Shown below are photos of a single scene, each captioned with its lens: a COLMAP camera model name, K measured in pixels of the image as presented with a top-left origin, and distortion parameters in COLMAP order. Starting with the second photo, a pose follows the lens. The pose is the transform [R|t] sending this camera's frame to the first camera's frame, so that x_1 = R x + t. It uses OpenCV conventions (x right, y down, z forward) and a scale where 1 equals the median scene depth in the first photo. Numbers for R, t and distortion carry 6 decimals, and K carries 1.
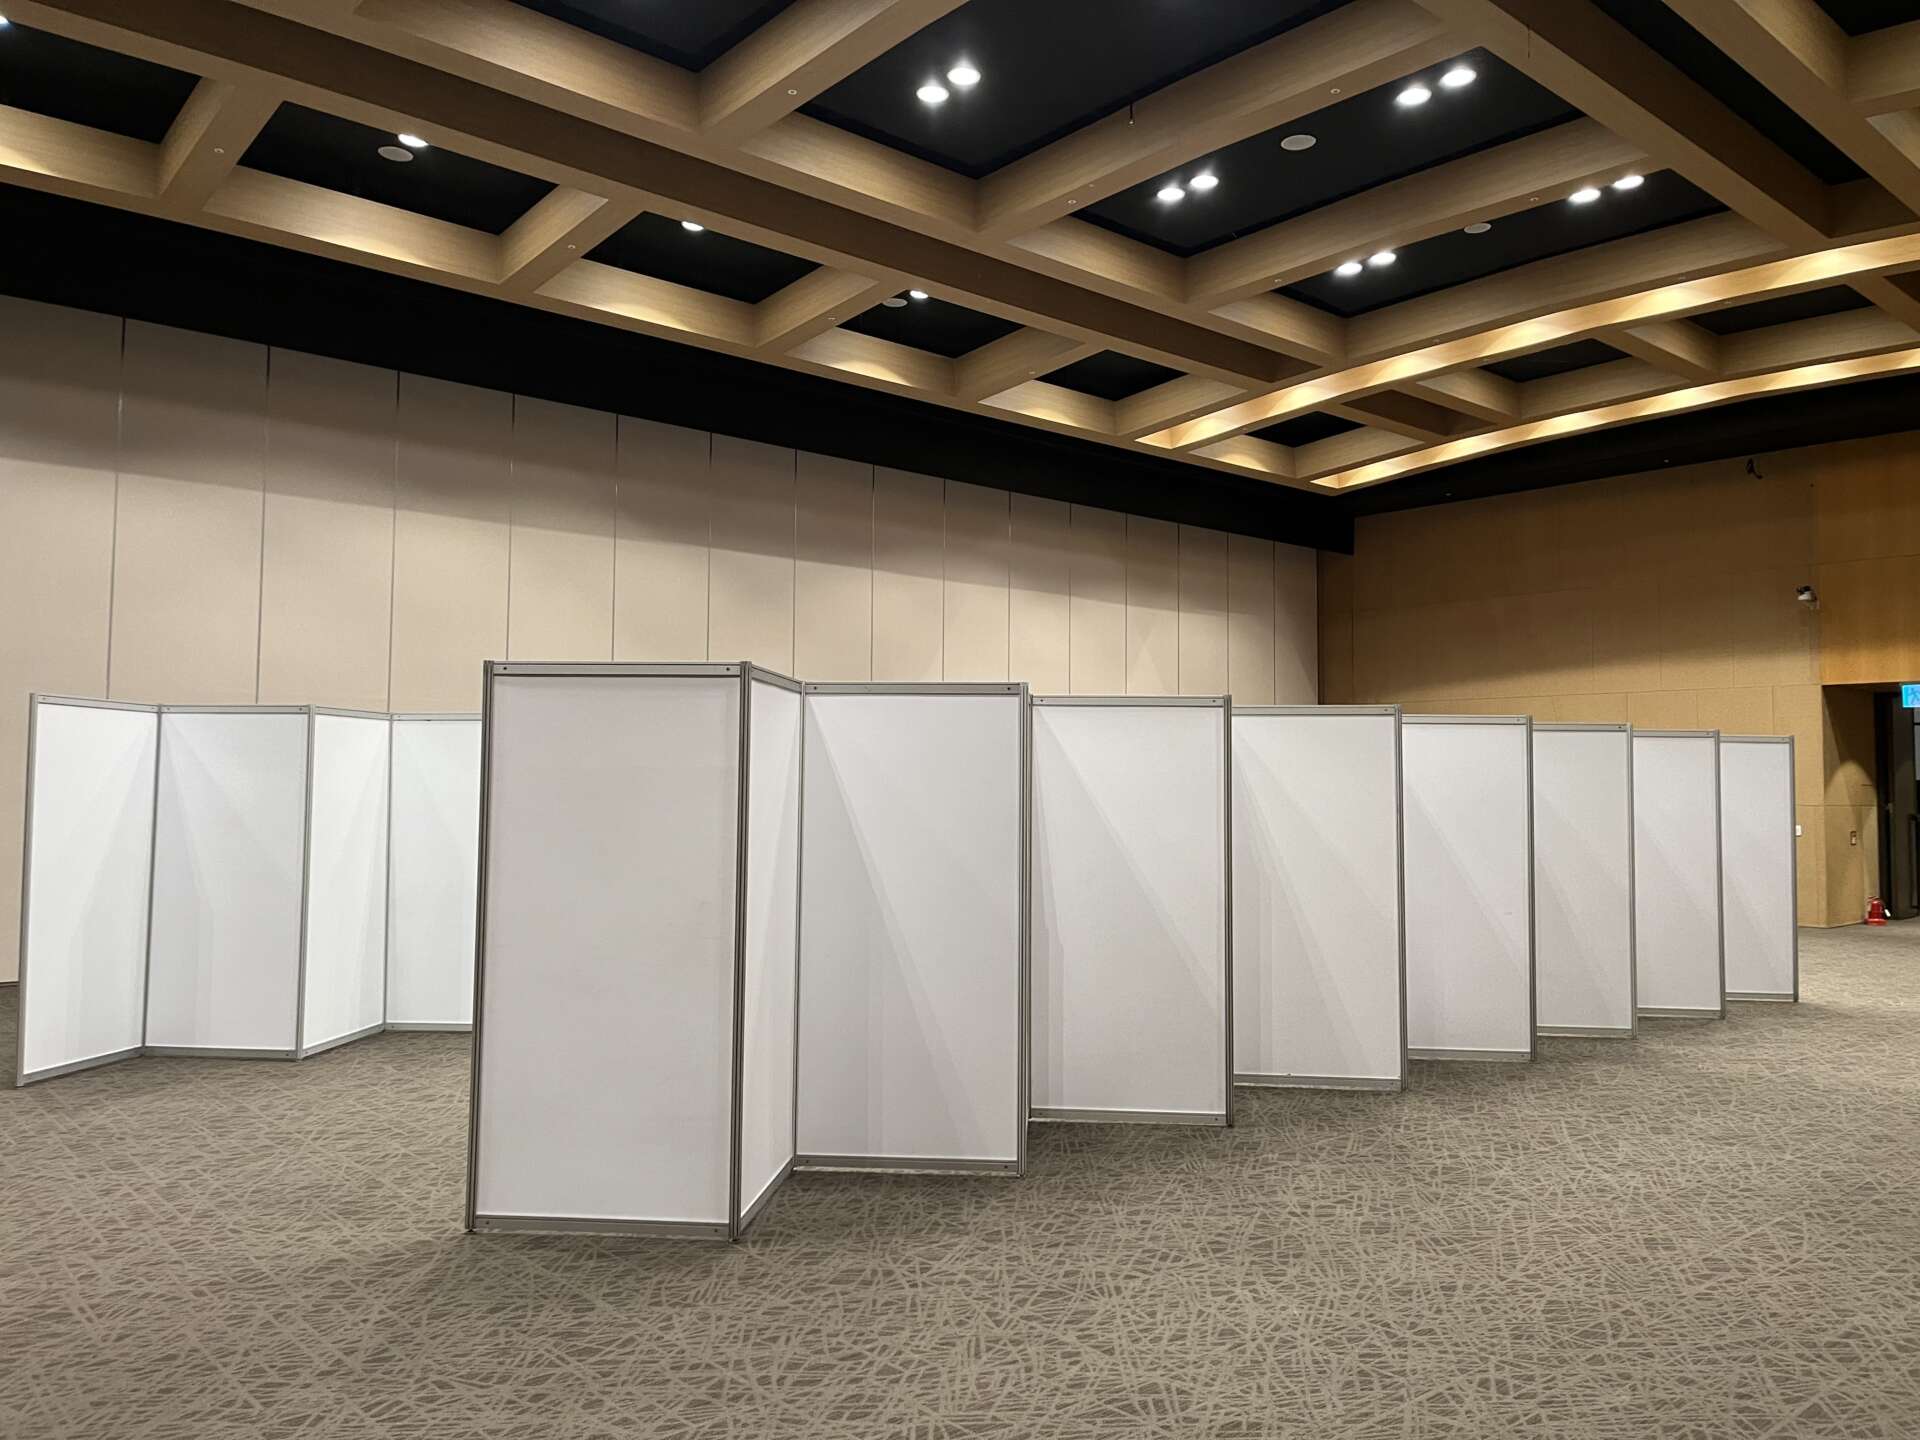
lens RADIAL K [[1361.8, 0, 960.0], [0, 1361.8, 720.0], [0, 0, 1]] dist [0.001621, -0.000345]
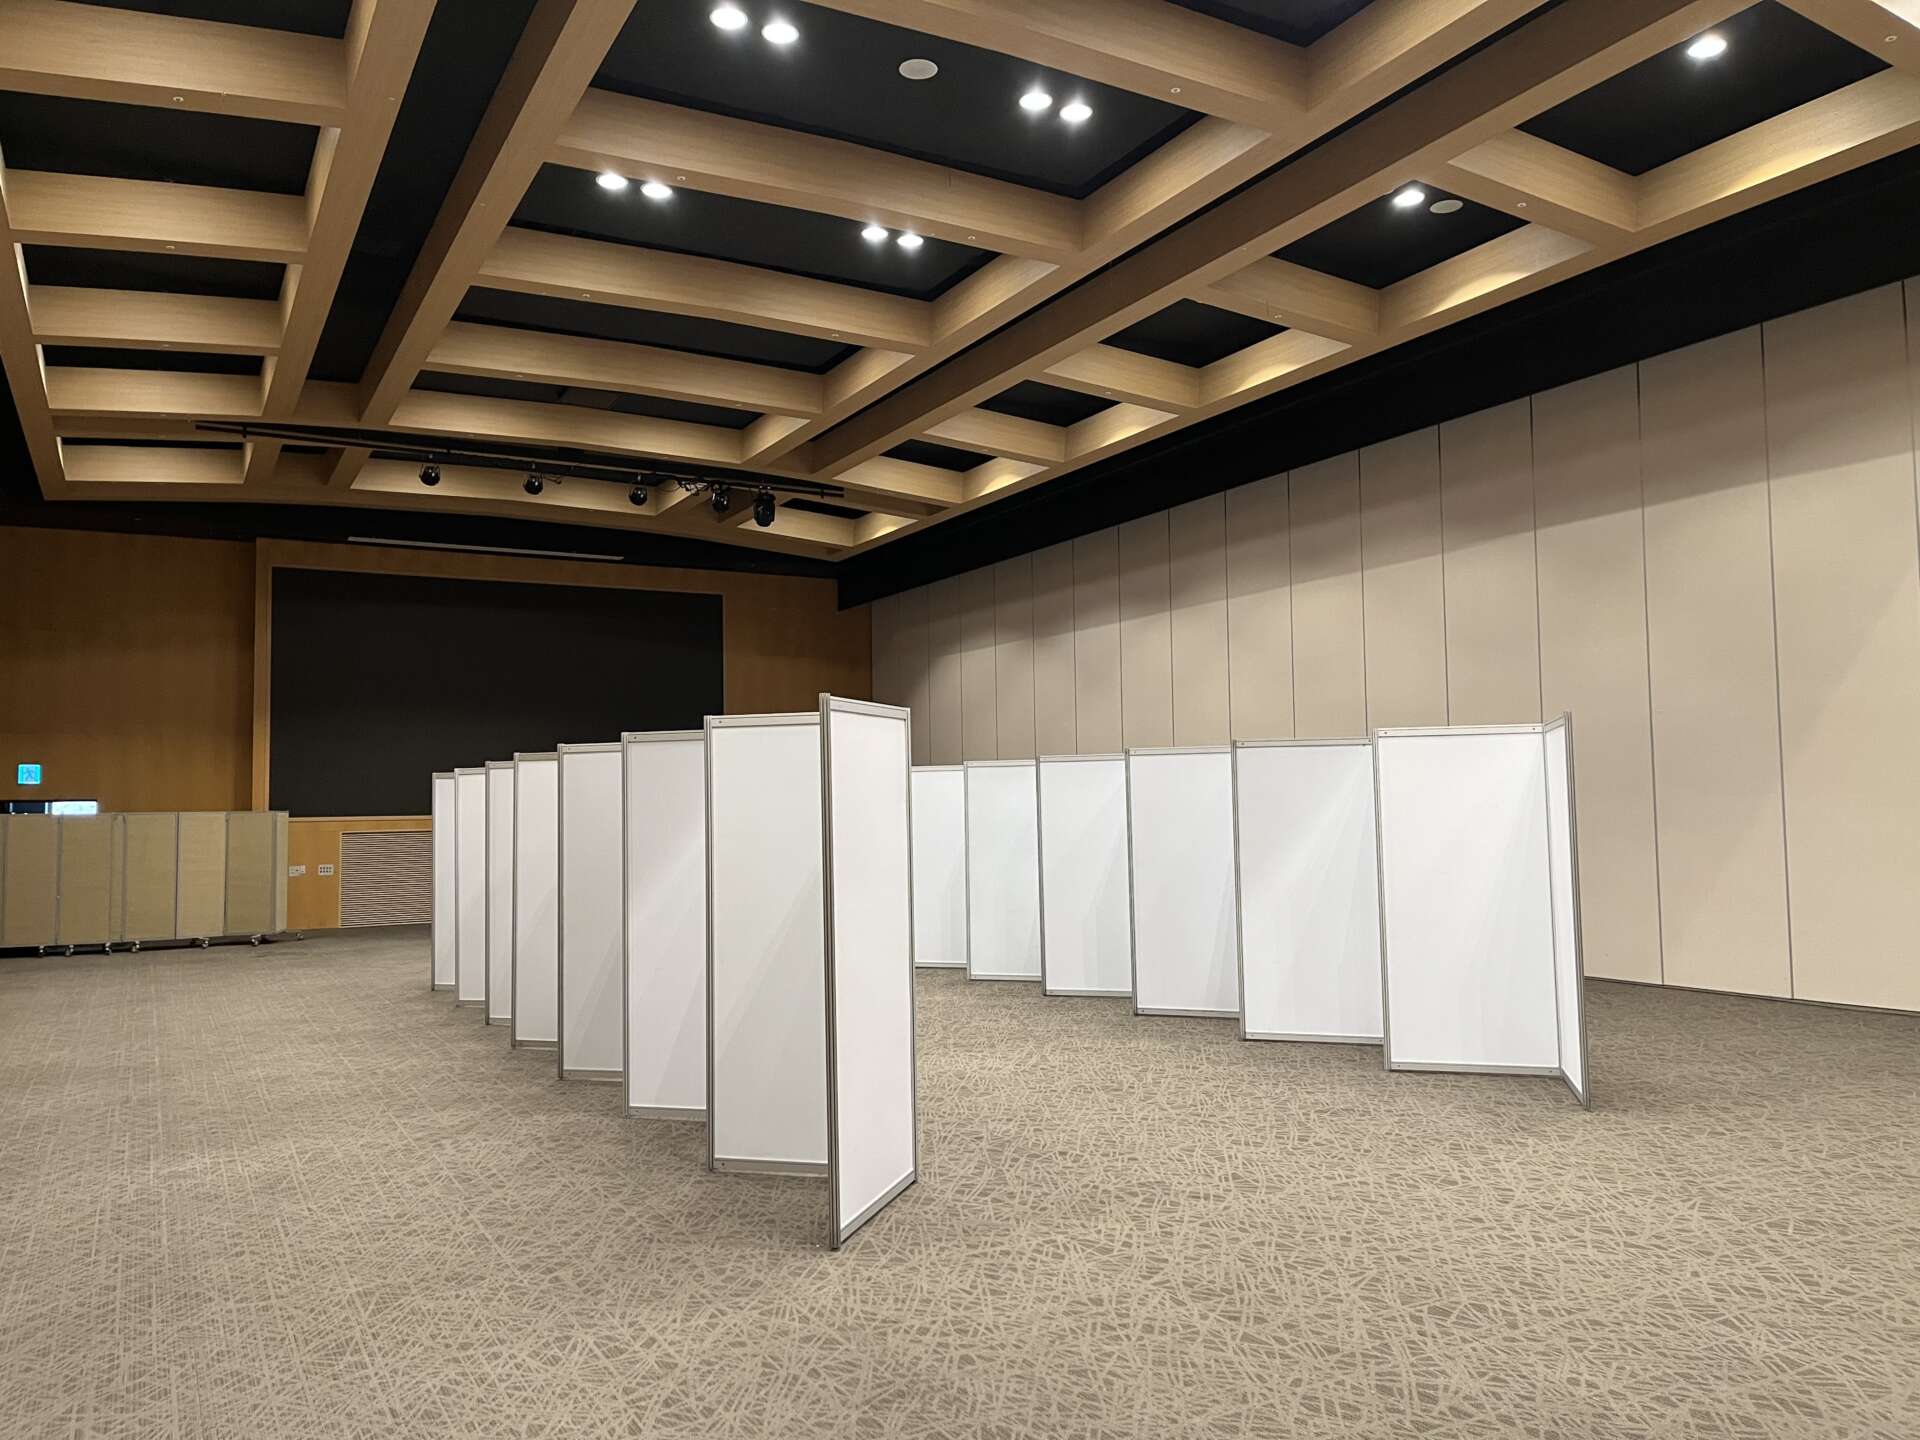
lens RADIAL K [[1456.9, 0, 960.0], [0, 1456.9, 720.0], [0, 0, 1]] dist [0.076620, 0.001735]
pose [[-0.183691, -0.070765, -0.980433, 1.123486], [0.060593, 0.994693, -0.083147, 0.081962], [0.981115, -0.074681, -0.178429, 0.999323]]
